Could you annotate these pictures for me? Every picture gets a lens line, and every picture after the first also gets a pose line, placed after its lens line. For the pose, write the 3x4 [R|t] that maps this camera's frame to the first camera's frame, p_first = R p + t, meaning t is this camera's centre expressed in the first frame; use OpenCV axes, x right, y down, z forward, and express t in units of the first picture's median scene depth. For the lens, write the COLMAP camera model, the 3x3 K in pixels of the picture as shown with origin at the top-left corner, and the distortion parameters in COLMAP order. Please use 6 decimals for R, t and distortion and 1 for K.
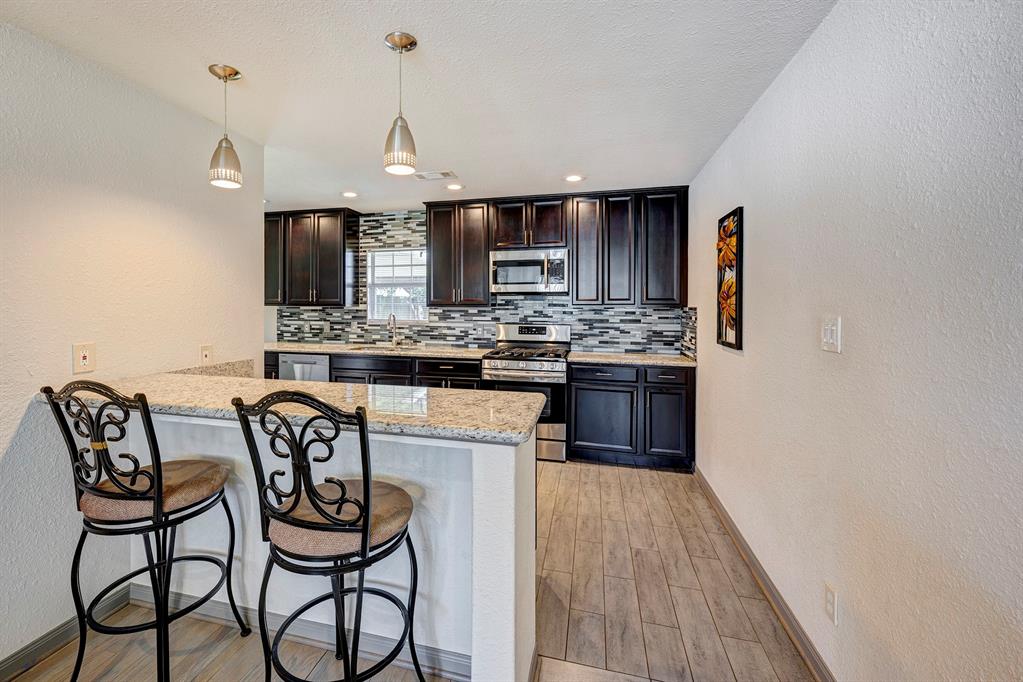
lens RADIAL K [[419.4, 0, 470.8], [0, 419.4, 304.2], [0, 0, 1]] dist [0.002346, 0.000059]
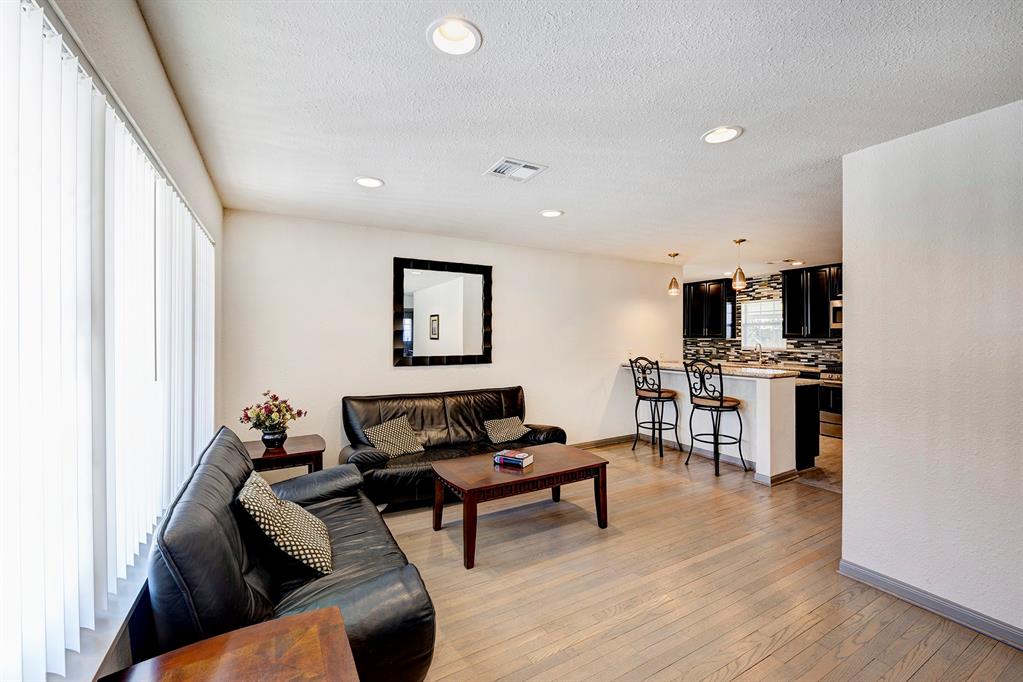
lens RADIAL K [[419.4, 0, 508.0], [0, 419.4, 337.5], [0, 0, 1]] dist [0.002346, 0.000059]
pose [[0.697434, -0.000912, -0.716649, 0.281112], [-0.000586, 0.999998, -0.001844, 0.005901], [0.716649, 0.001706, 0.697432, -0.751312]]
